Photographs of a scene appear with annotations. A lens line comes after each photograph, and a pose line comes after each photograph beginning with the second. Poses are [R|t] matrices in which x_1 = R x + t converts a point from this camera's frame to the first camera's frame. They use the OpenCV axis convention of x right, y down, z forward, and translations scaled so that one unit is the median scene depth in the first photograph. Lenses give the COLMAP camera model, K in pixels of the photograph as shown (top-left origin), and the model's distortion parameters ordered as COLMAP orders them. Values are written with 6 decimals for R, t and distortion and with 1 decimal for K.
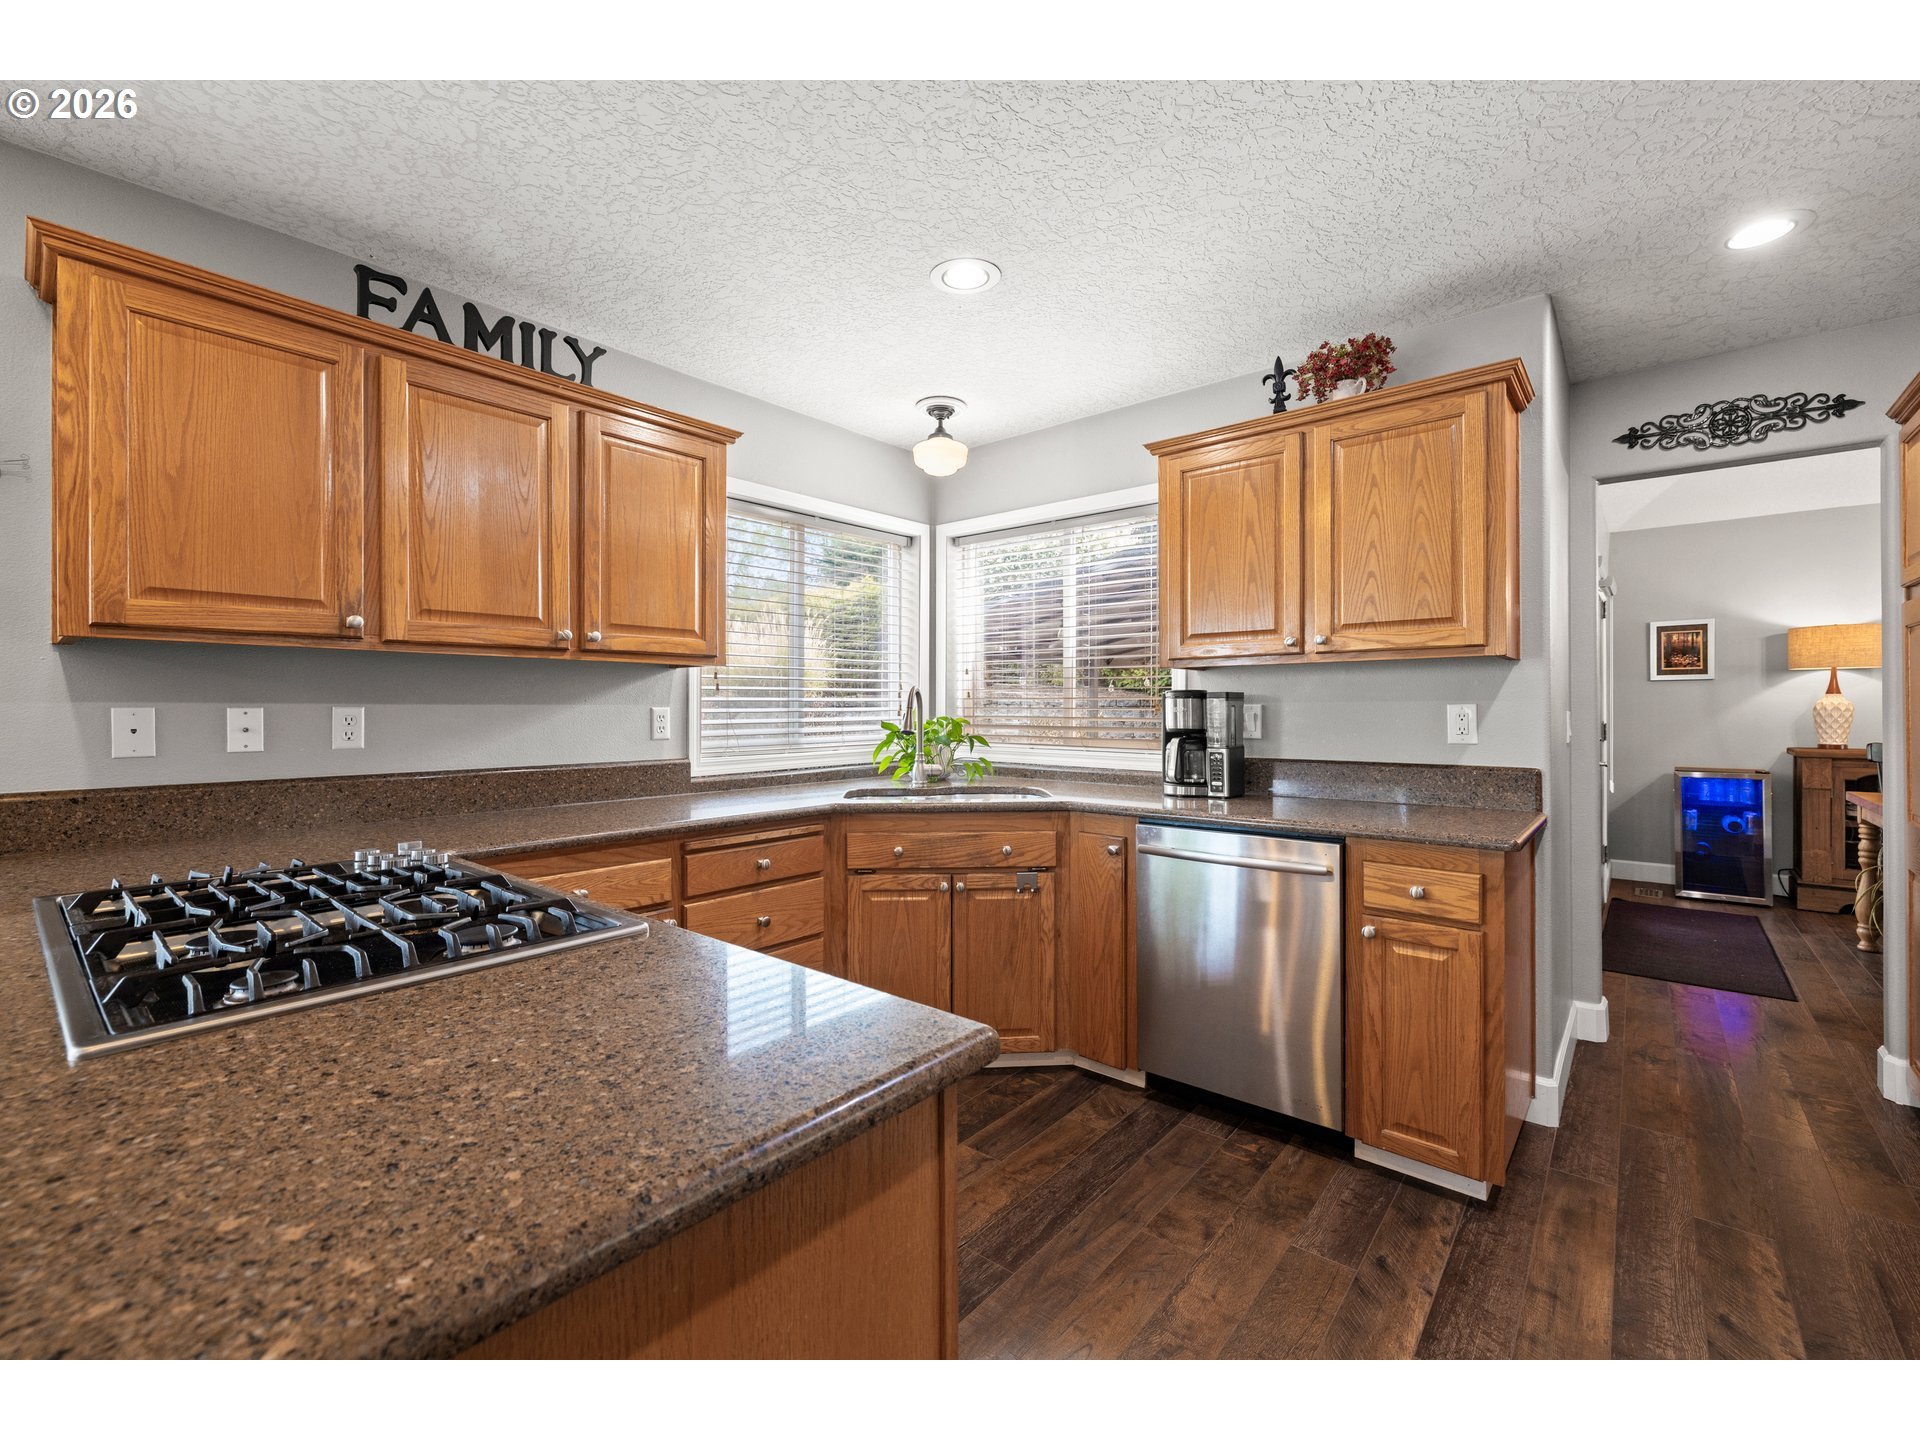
lens RADIAL K [[812.8, 0, 964.0], [0, 812.8, 706.3], [0, 0, 1]] dist [-0.000121, -0.000529]
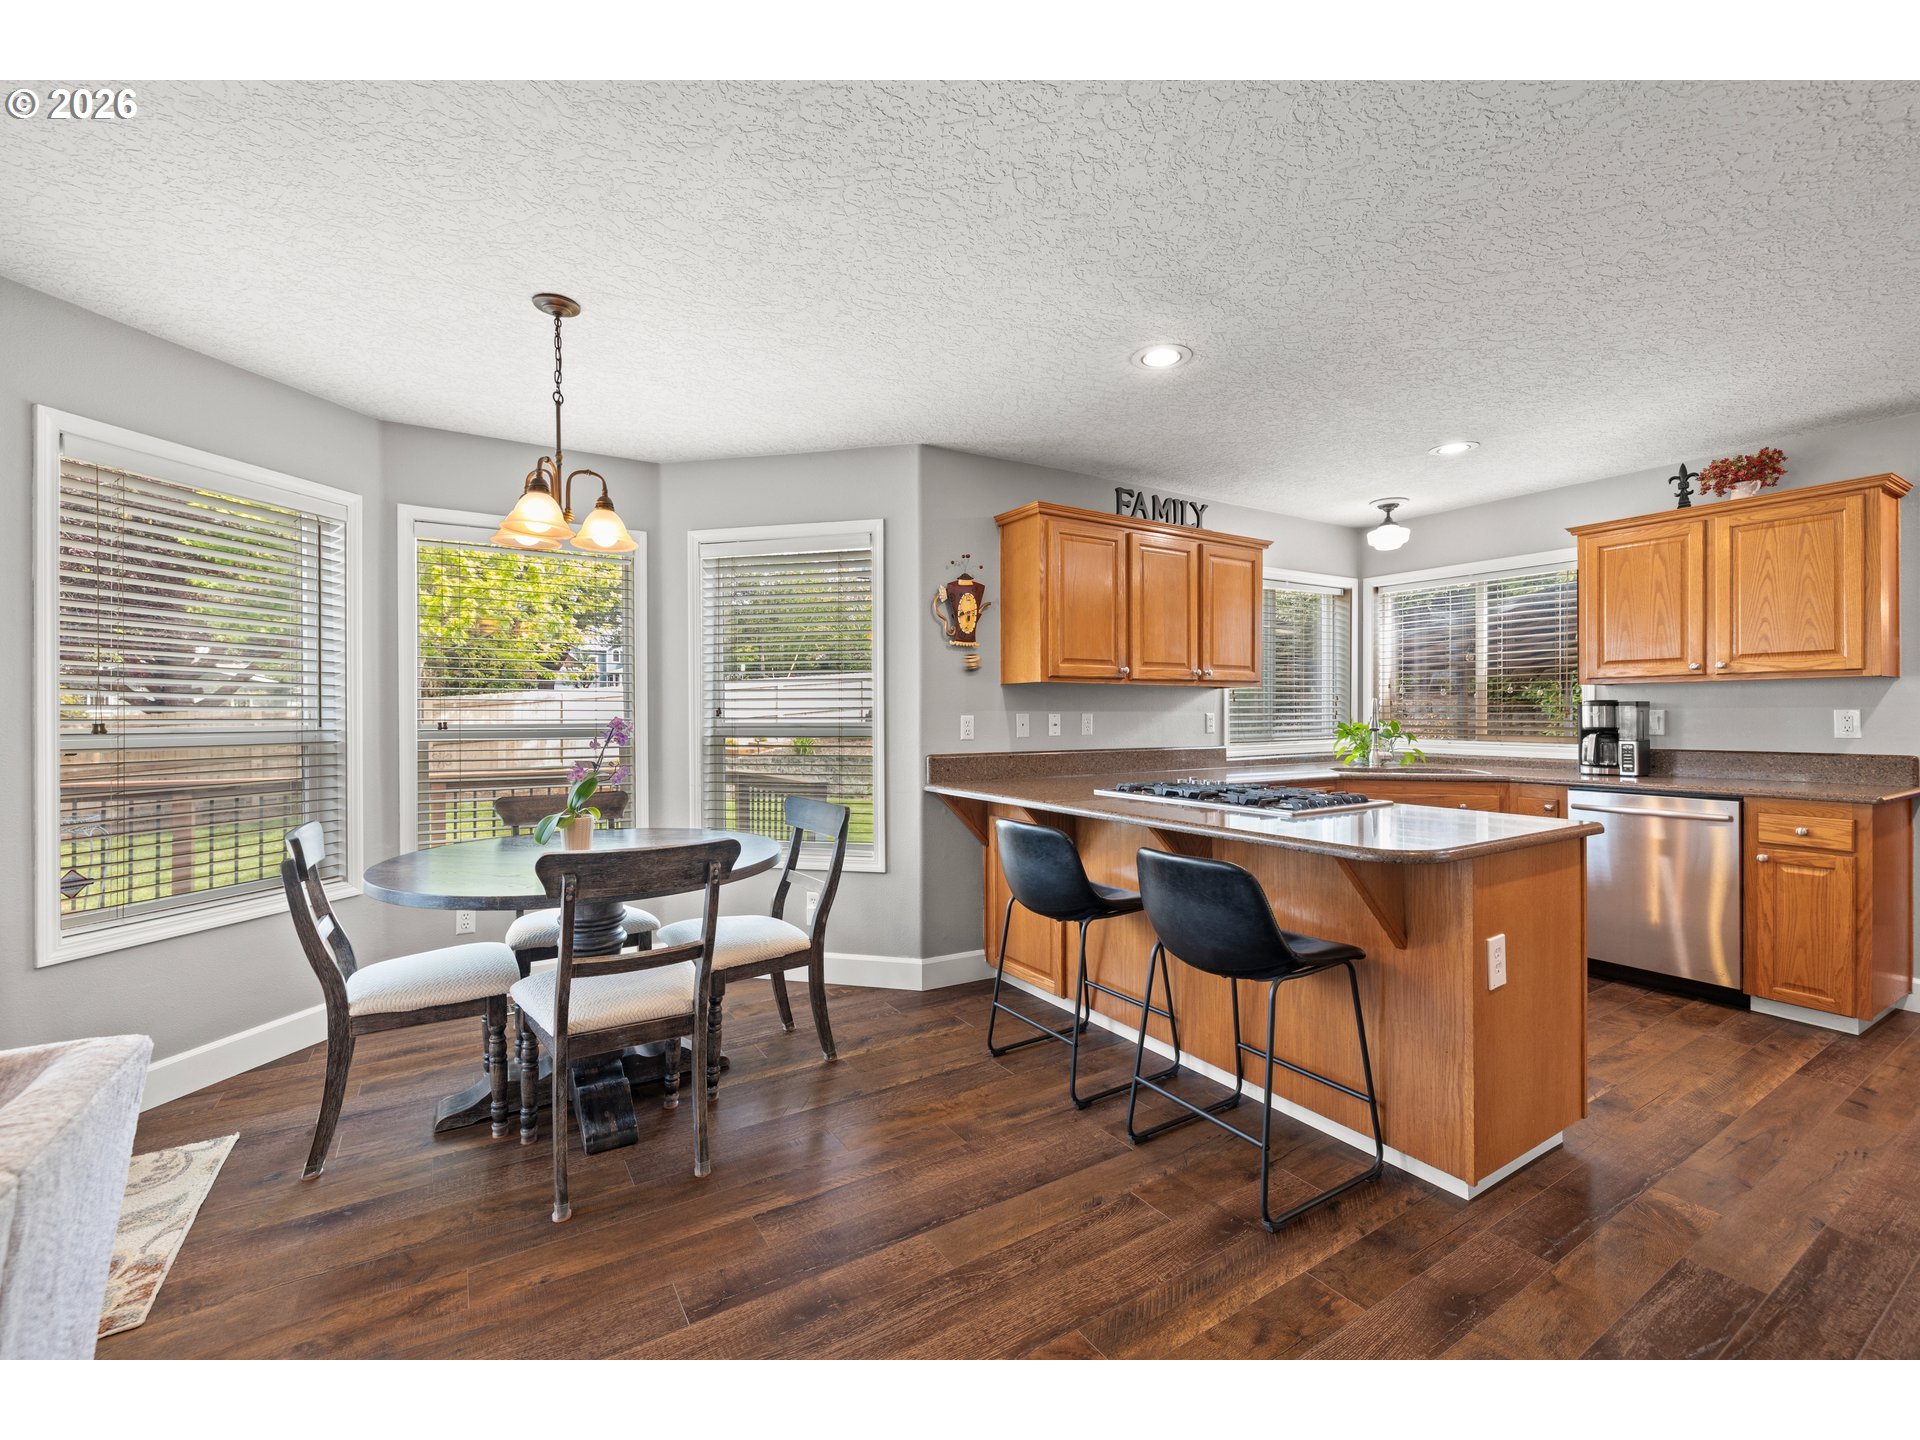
lens RADIAL K [[812.8, 0, 965.2], [0, 812.8, 716.5], [0, 0, 1]] dist [-0.000121, -0.000529]
pose [[0.951623, -0.001247, -0.307265, -0.399801], [0.002654, 0.999988, 0.004160, -0.000340], [0.307256, -0.004774, 0.951615, -0.794870]]
